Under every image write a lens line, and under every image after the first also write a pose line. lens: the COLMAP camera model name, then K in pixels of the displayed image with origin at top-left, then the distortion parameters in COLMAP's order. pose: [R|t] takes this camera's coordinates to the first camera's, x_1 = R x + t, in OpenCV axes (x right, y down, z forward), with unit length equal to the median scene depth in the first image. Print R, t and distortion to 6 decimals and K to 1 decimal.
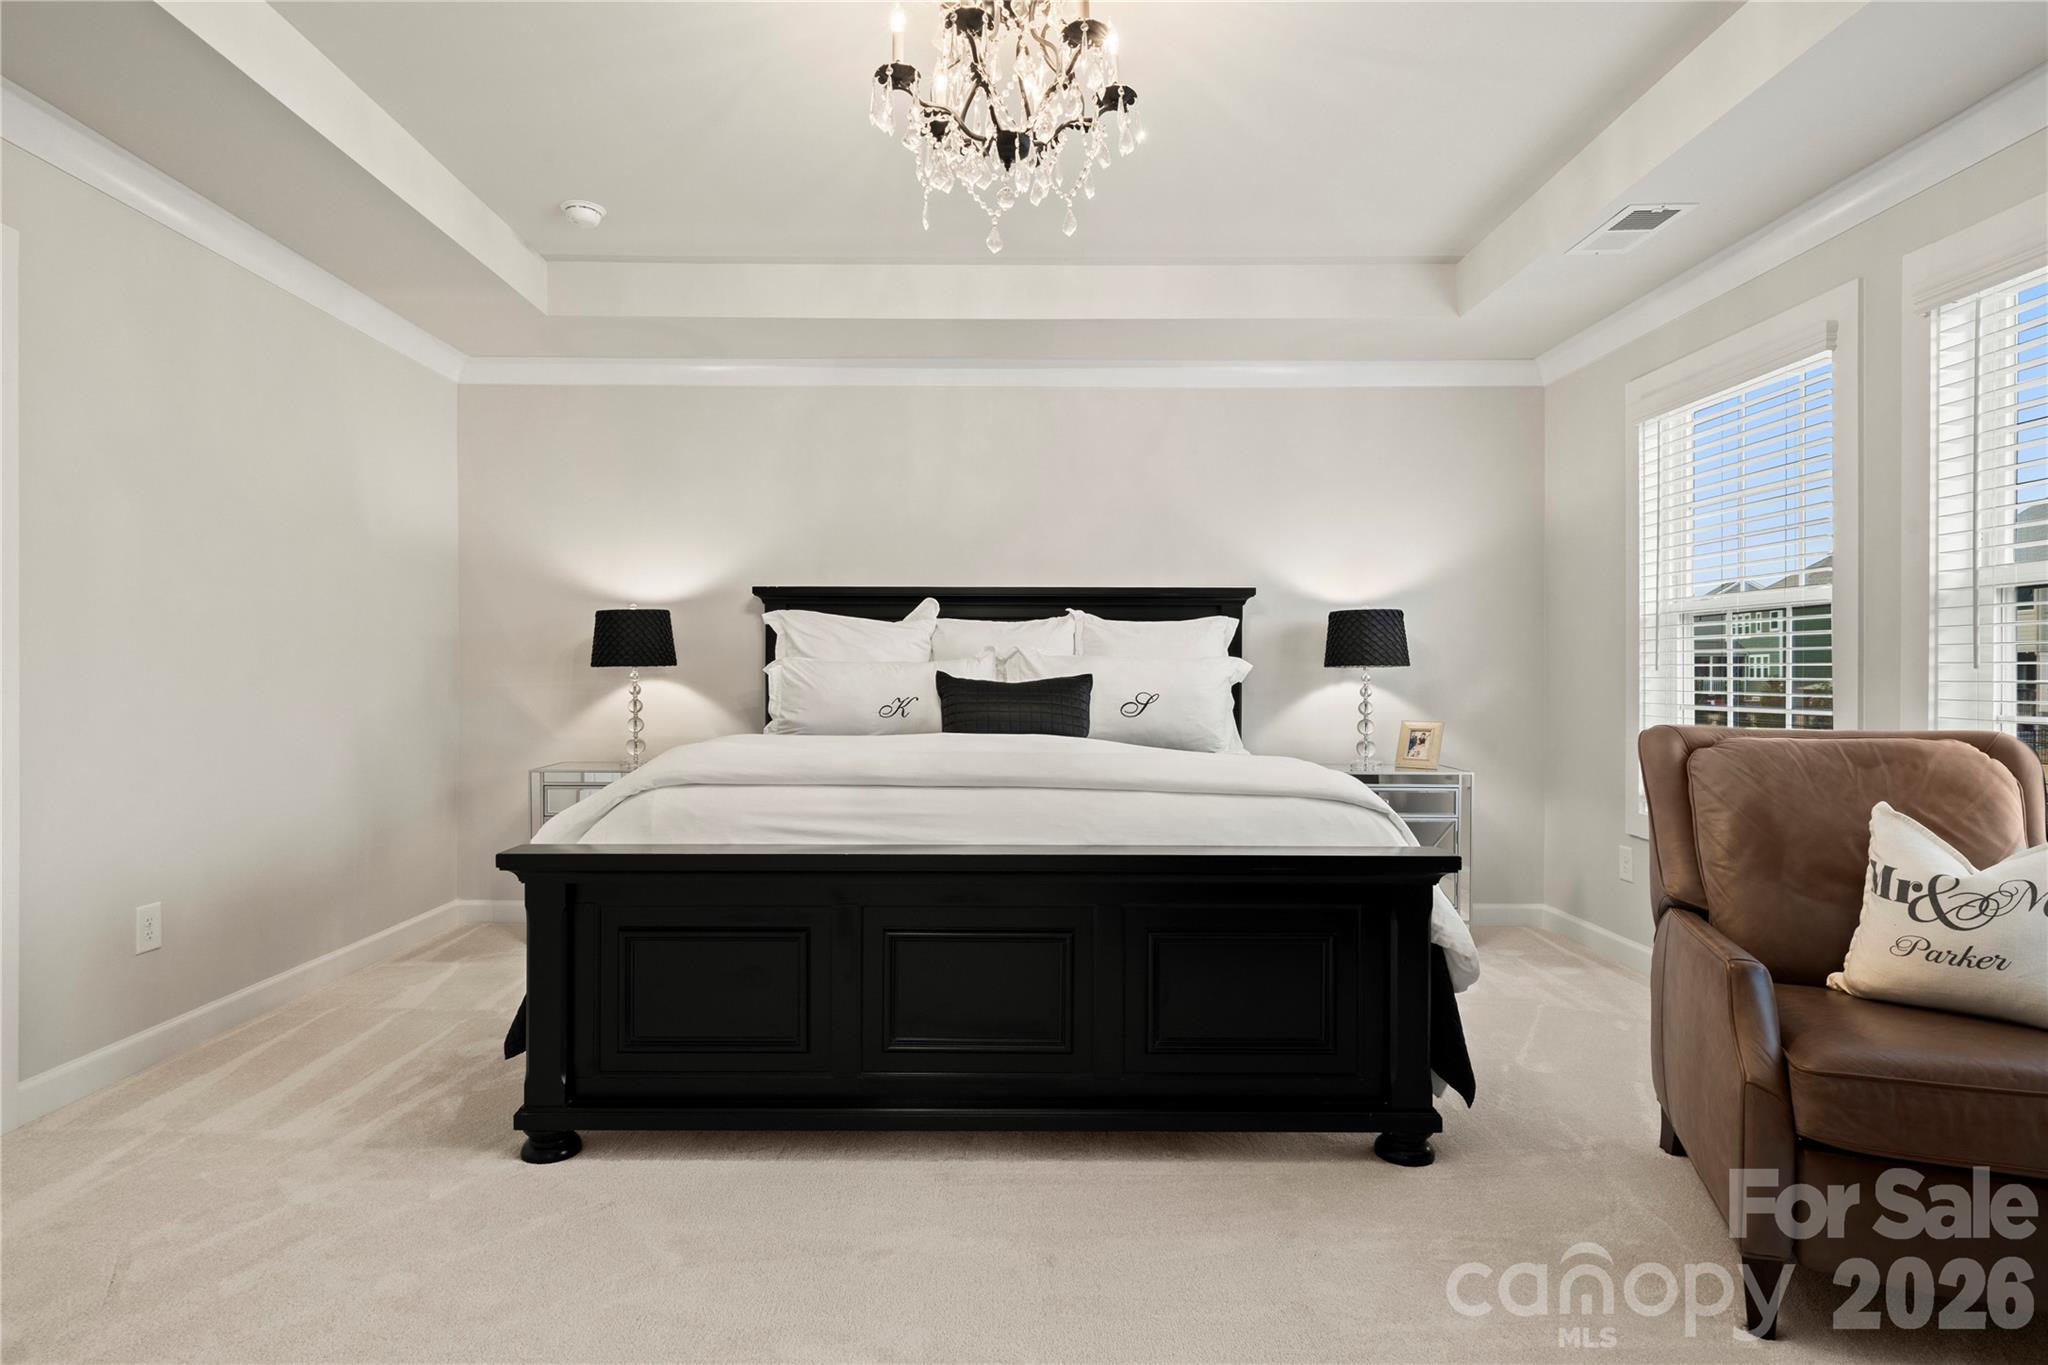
lens RADIAL K [[1058.9, 0, 1015.0], [0, 1058.9, 675.8], [0, 0, 1]] dist [0.001529, 0.000719]
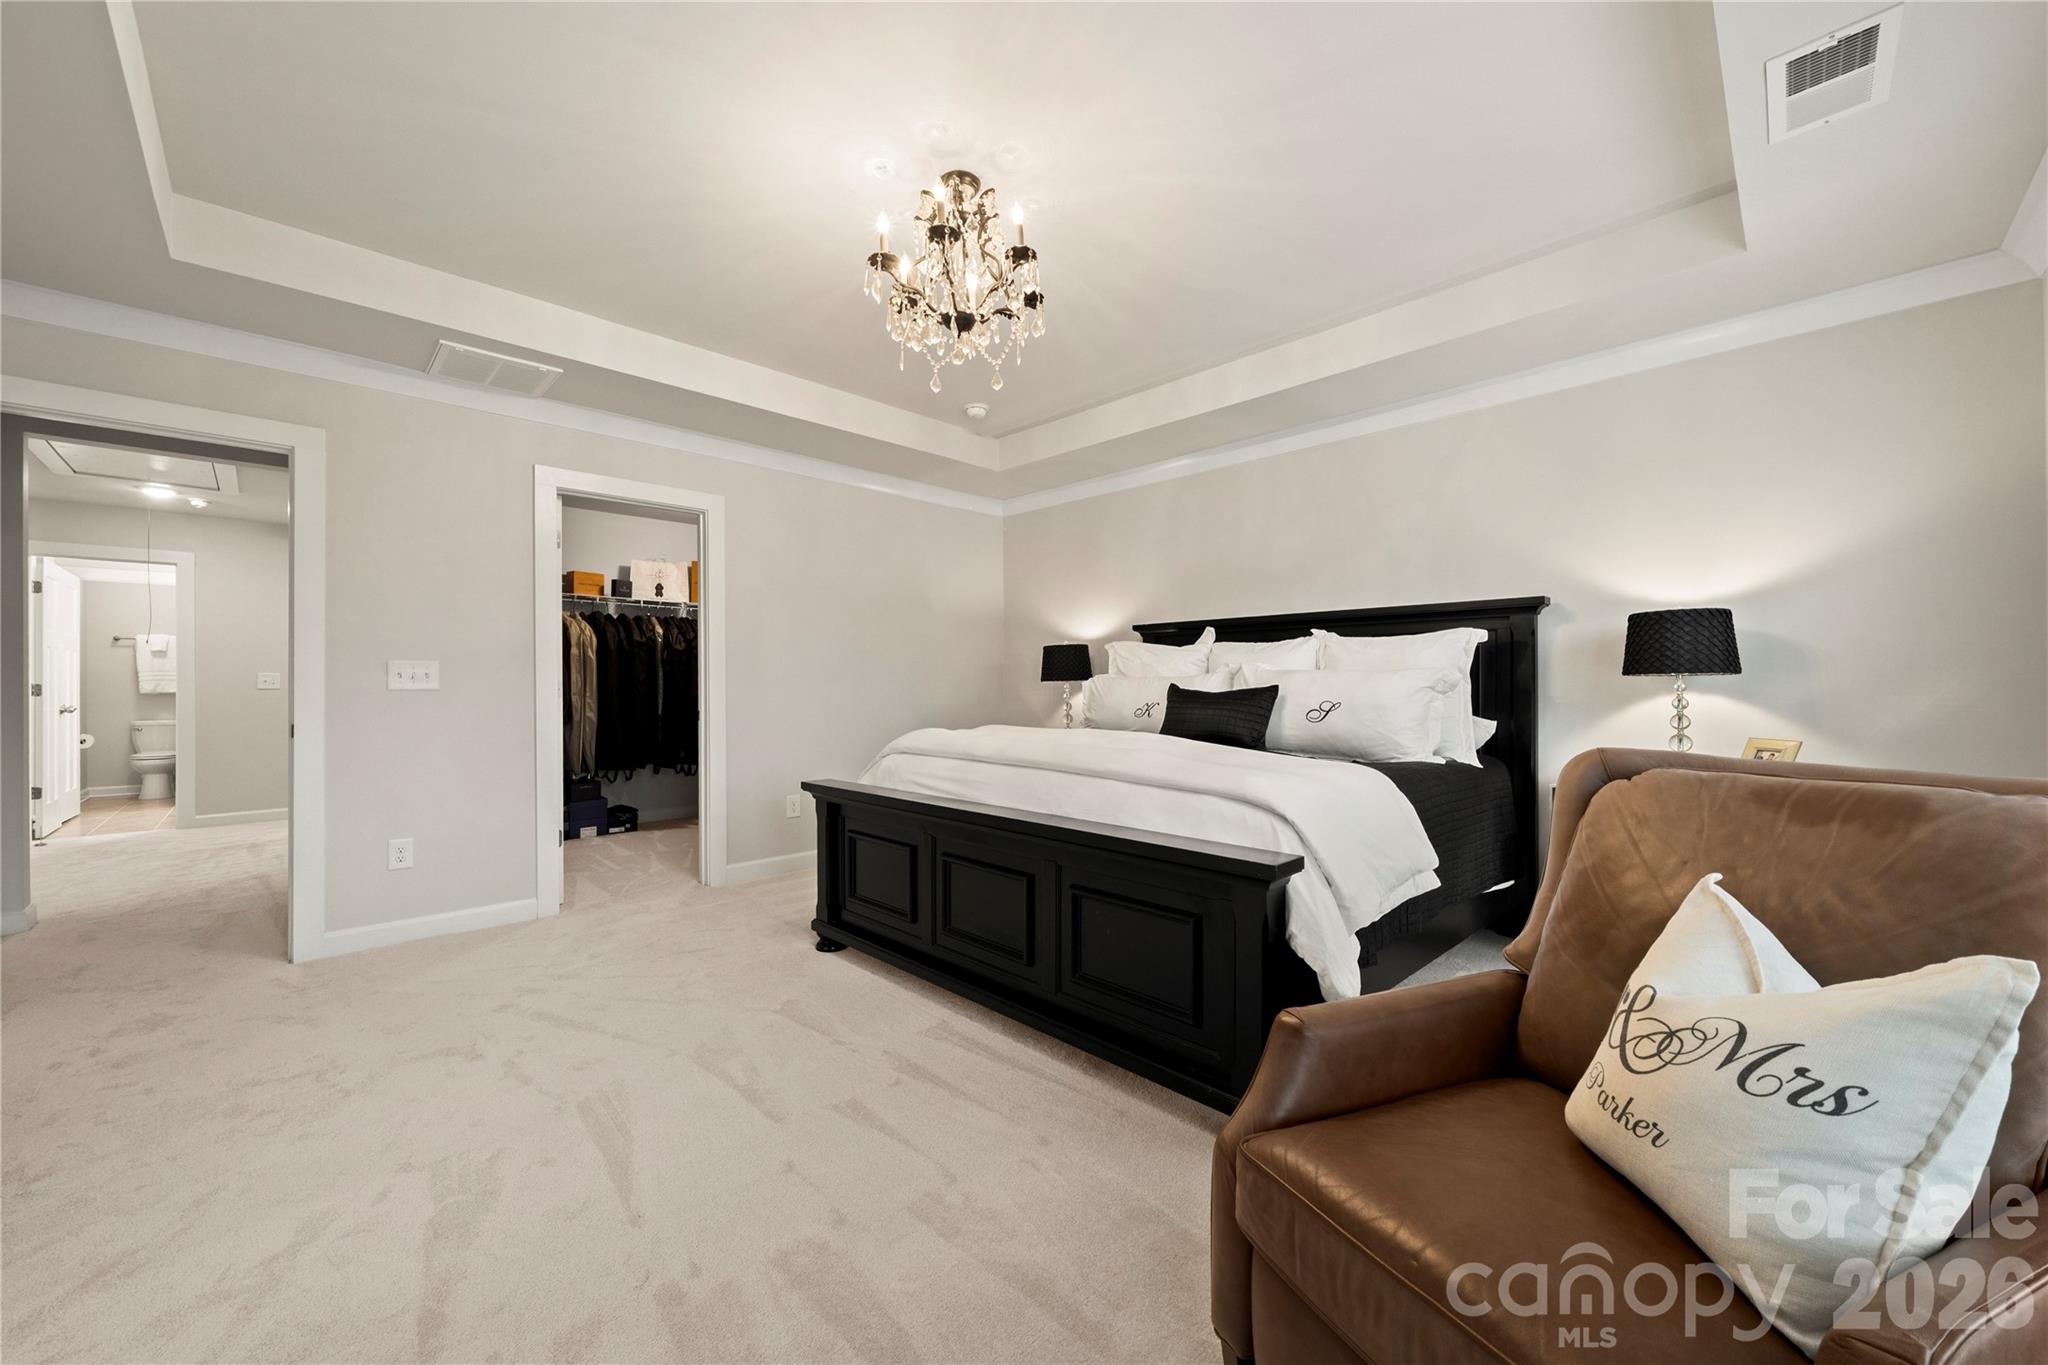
lens RADIAL K [[765.0, 0, 1021.8], [0, 765.0, 682.0], [0, 0, 1]] dist [0.000361, 0.000483]
pose [[0.703826, -0.006946, -0.710339, 0.476778], [0.003982, 0.999975, -0.005833, -0.001177], [0.710361, 0.001276, 0.703836, 0.193382]]
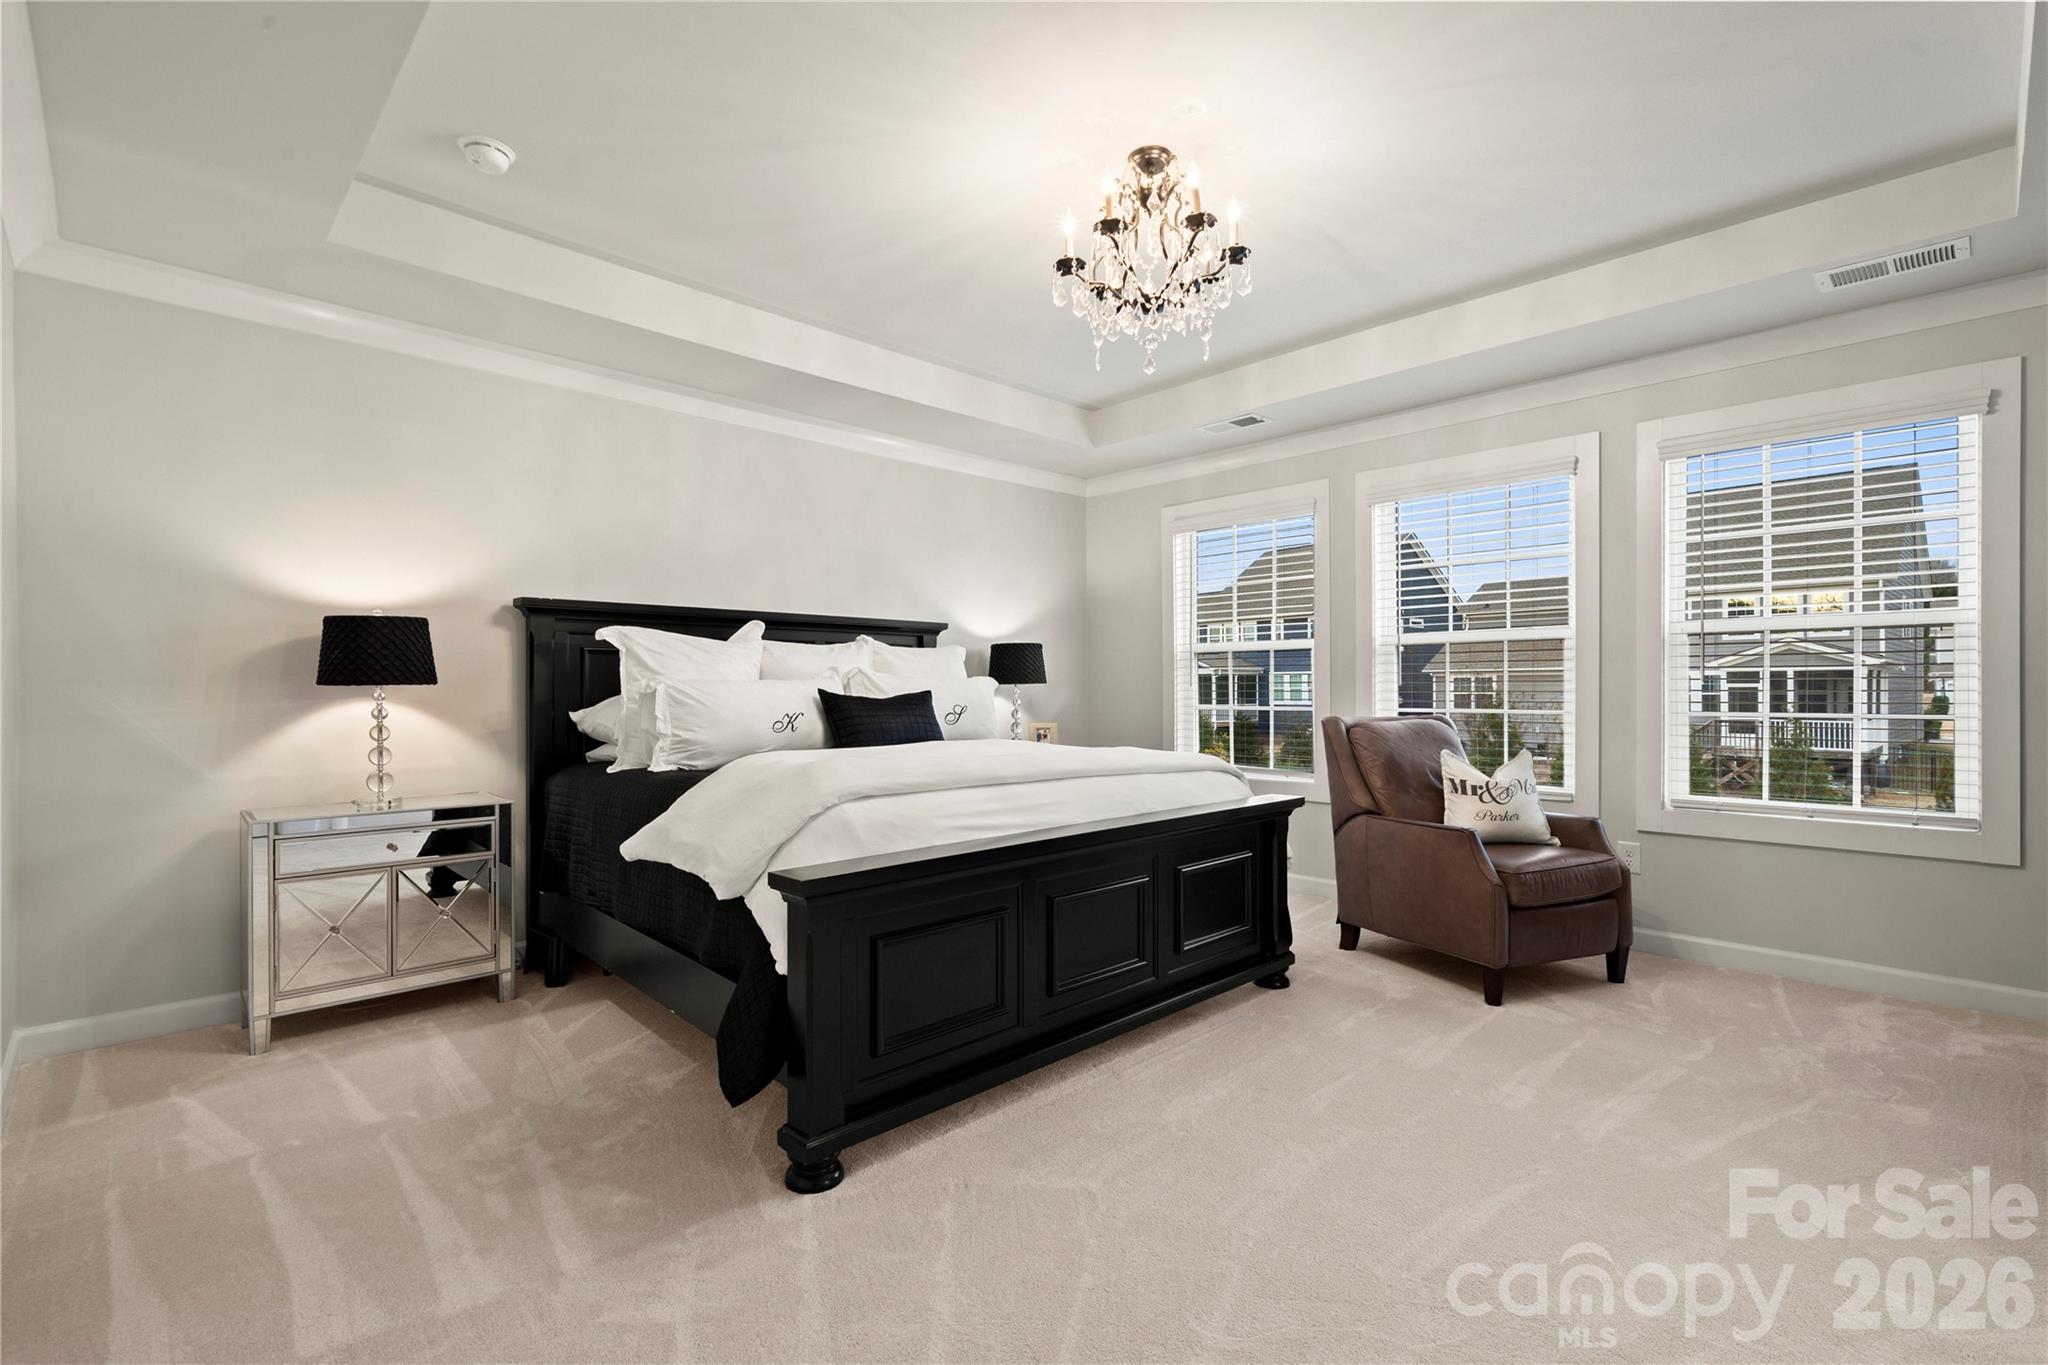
lens RADIAL K [[907.3, 0, 1008.1], [0, 907.3, 689.9], [0, 0, 1]] dist [0.002470, 0.000128]
pose [[0.725660, -0.005247, 0.688034, -0.584078], [0.006291, 0.999980, 0.000990, -0.002799], [-0.688025, 0.003610, 0.725678, 0.174240]]
